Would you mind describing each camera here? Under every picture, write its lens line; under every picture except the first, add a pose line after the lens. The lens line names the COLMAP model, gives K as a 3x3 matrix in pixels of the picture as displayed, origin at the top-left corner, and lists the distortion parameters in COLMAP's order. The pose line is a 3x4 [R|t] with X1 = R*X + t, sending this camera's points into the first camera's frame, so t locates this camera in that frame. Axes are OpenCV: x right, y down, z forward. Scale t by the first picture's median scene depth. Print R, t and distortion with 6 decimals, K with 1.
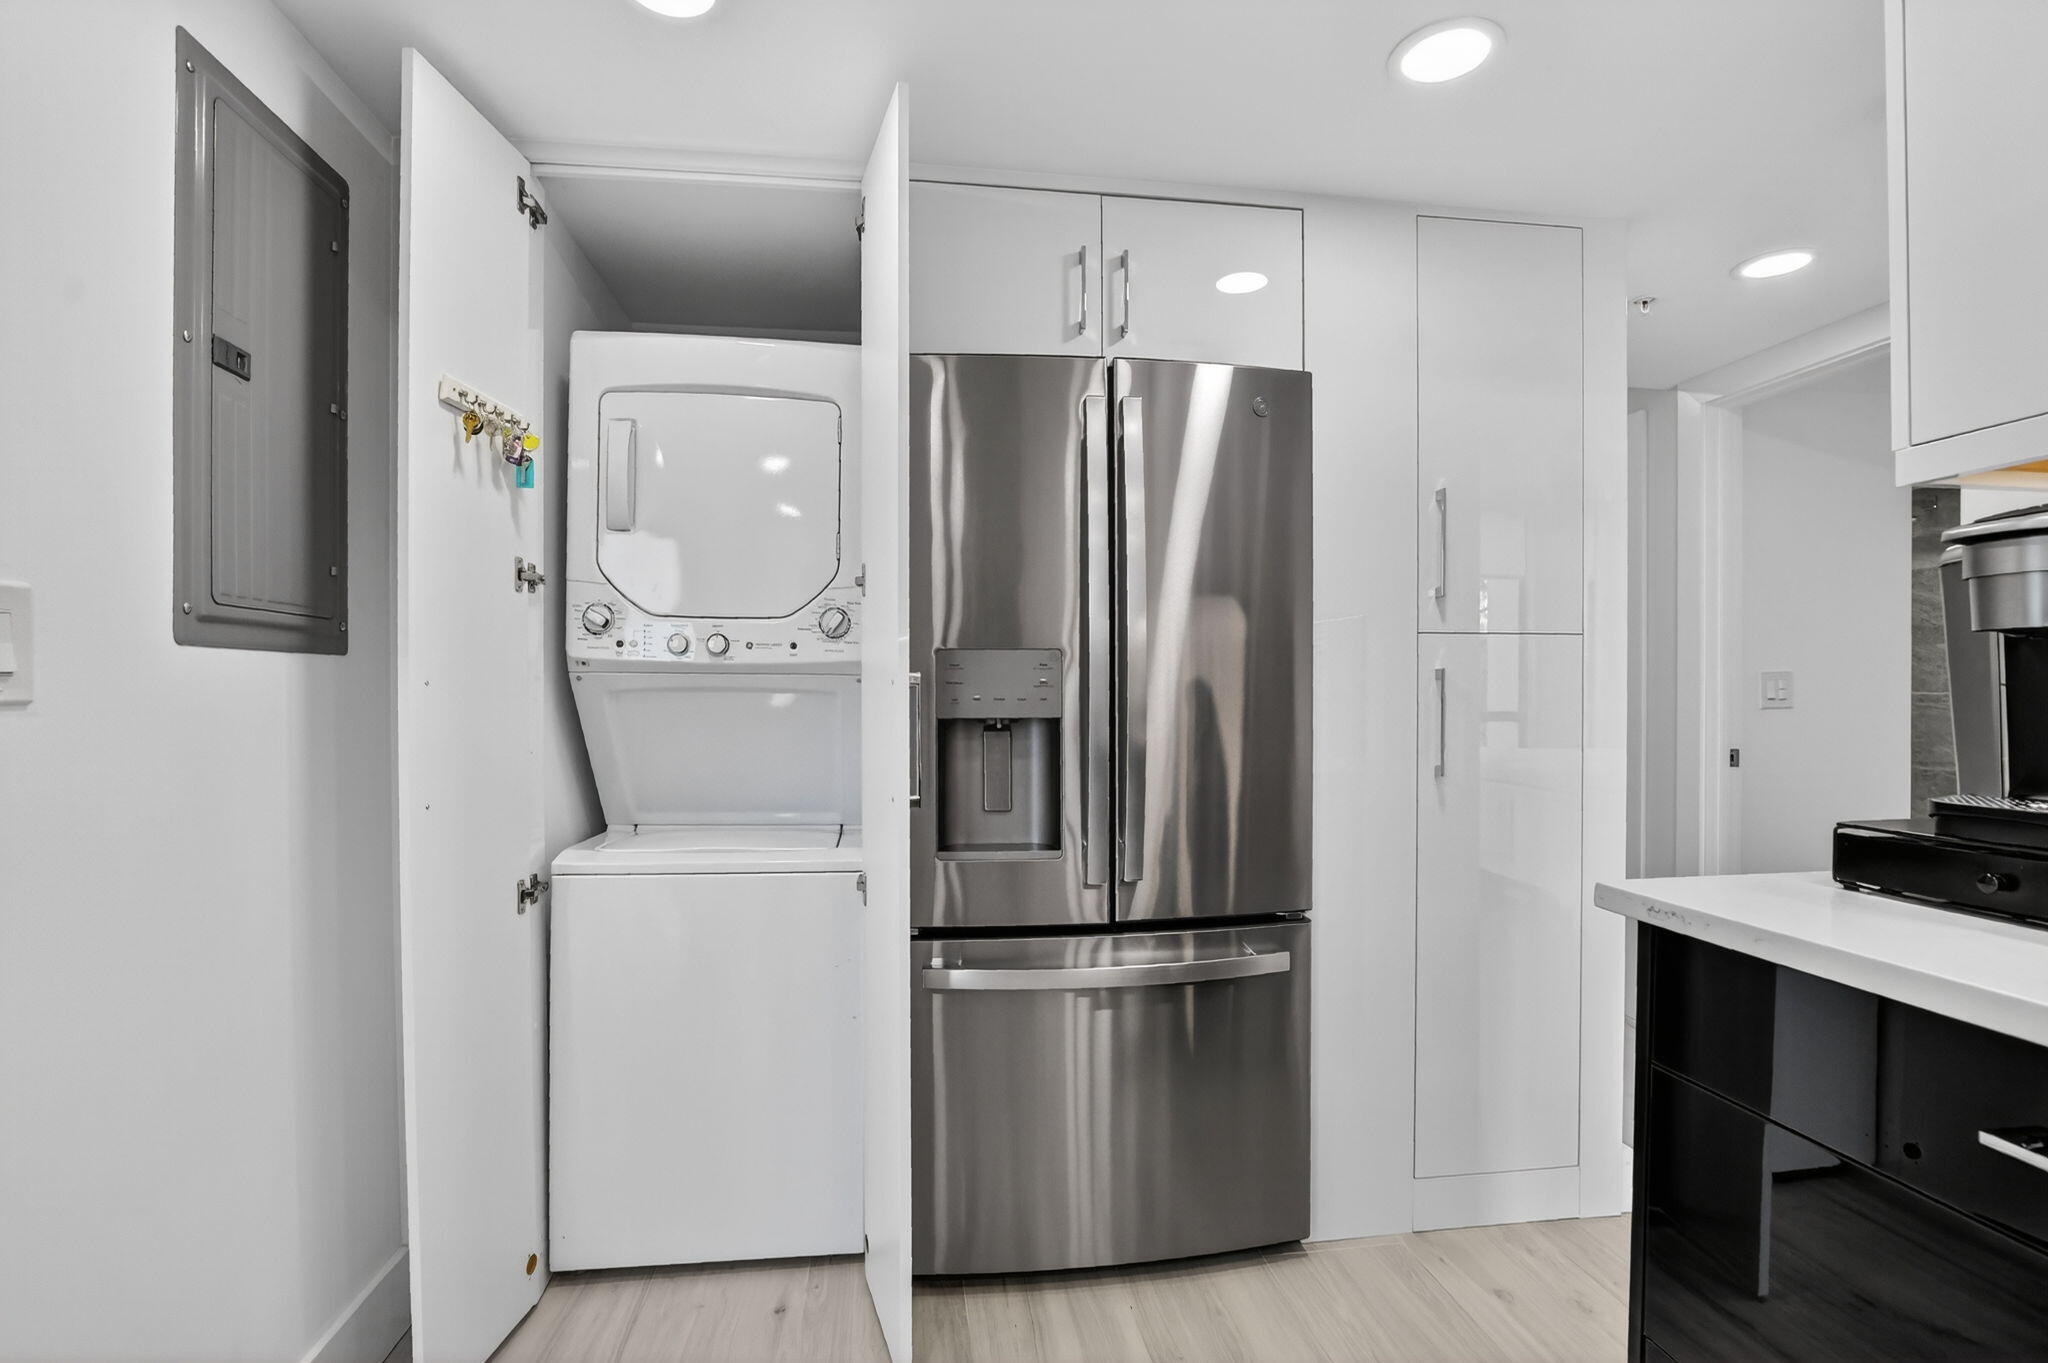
lens RADIAL K [[960.9, 0, 1032.4], [0, 960.9, 686.4], [0, 0, 1]] dist [0.003609, -0.004066]
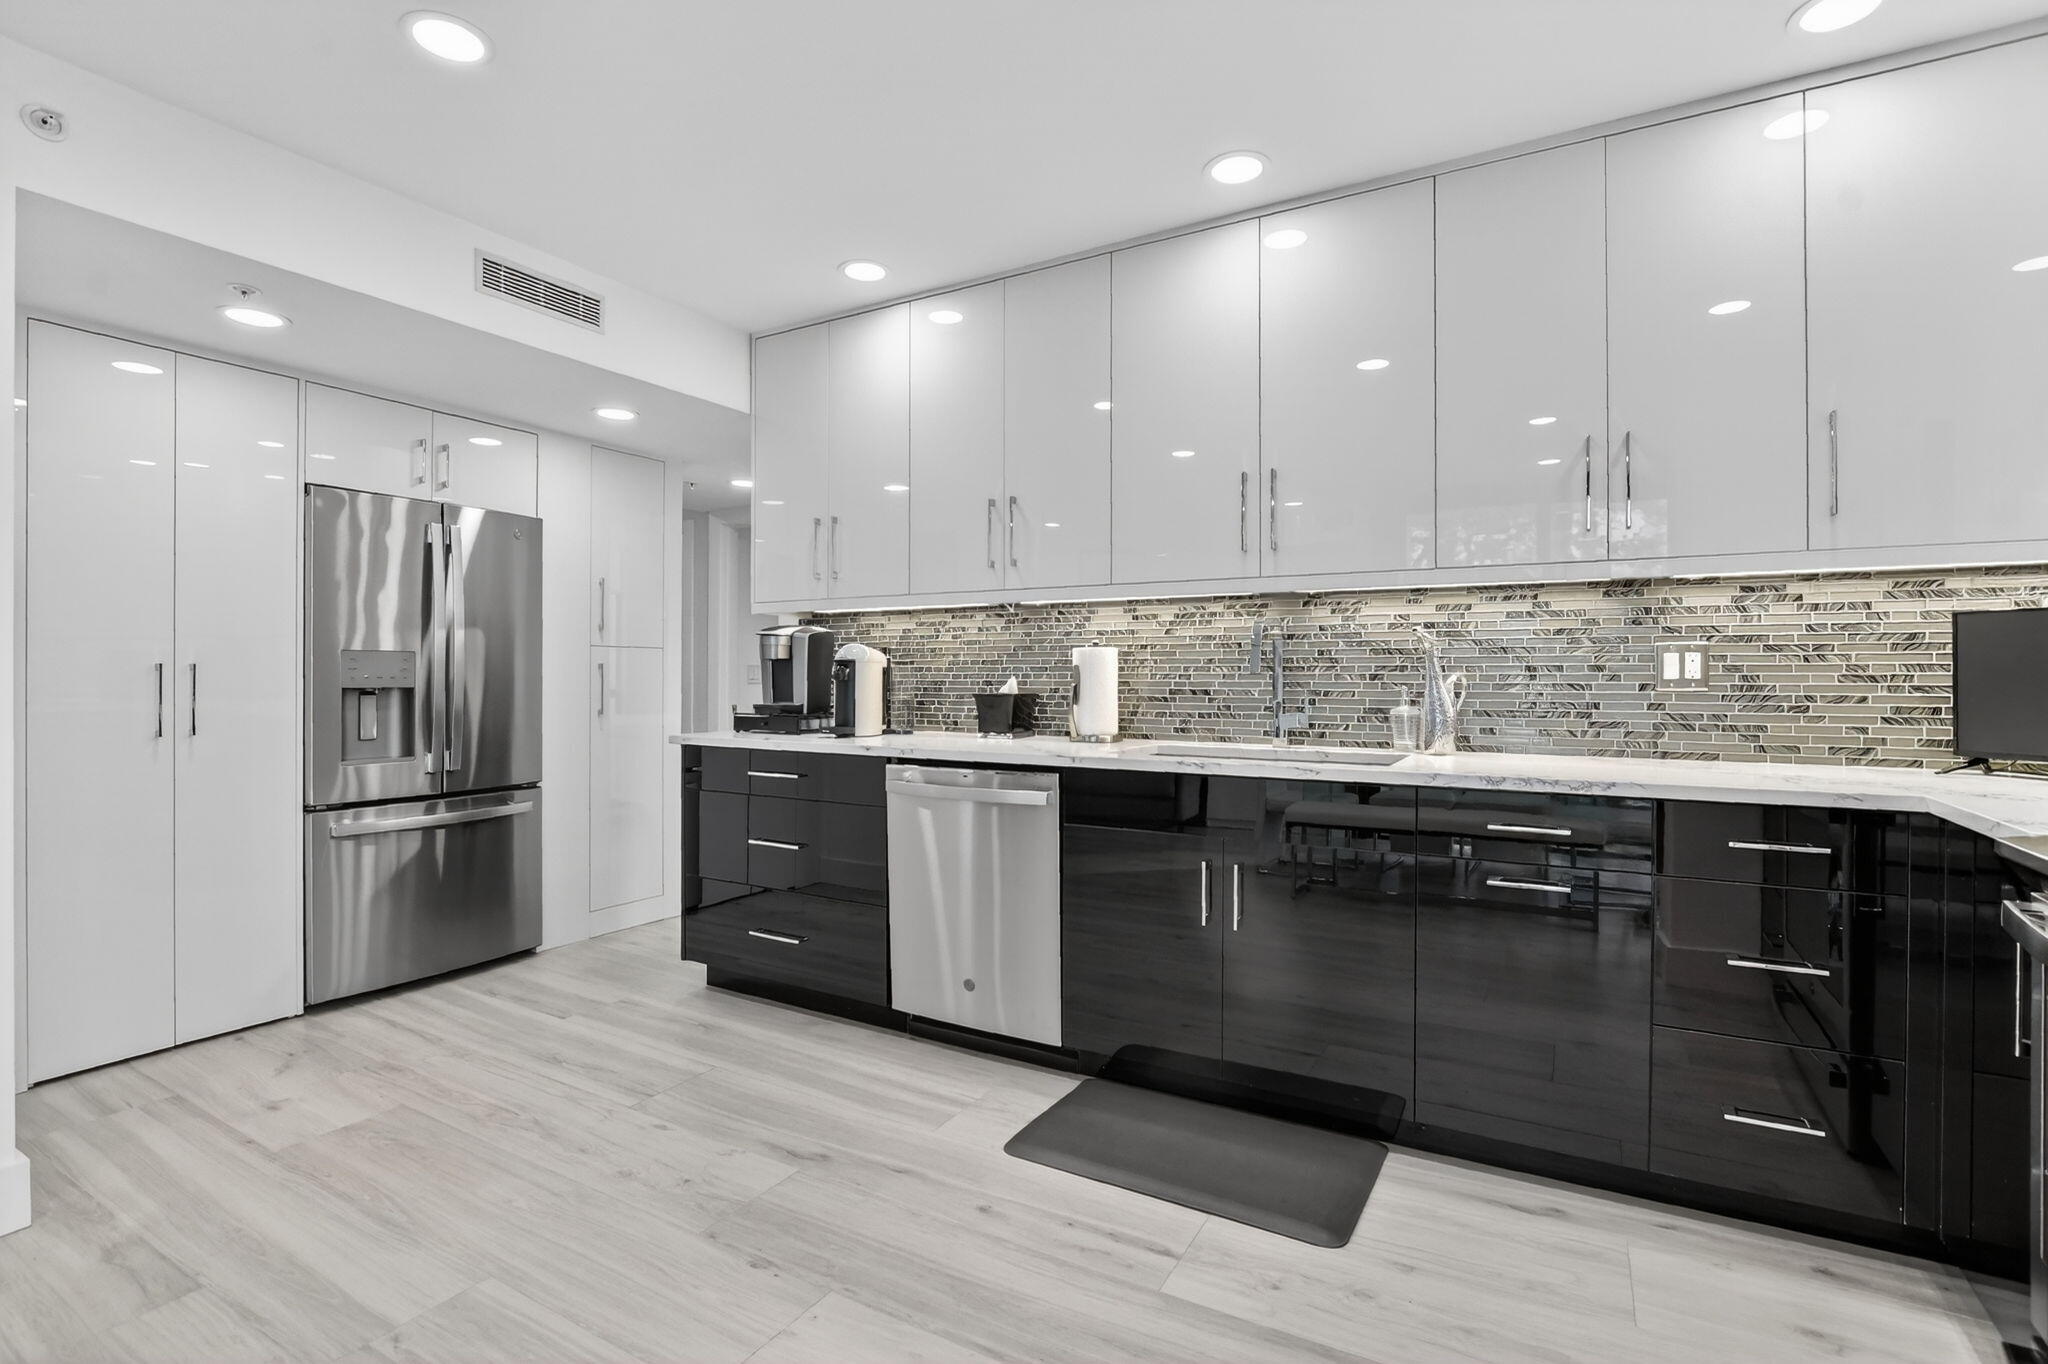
lens RADIAL K [[960.9, 0, 1030.7], [0, 960.9, 674.7], [0, 0, 1]] dist [0.003609, -0.004066]
pose [[0.622321, 0.003765, 0.782753, -0.685339], [-0.010106, 0.999944, 0.003224, -0.010665], [-0.782697, -0.009917, 0.622324, -1.120510]]
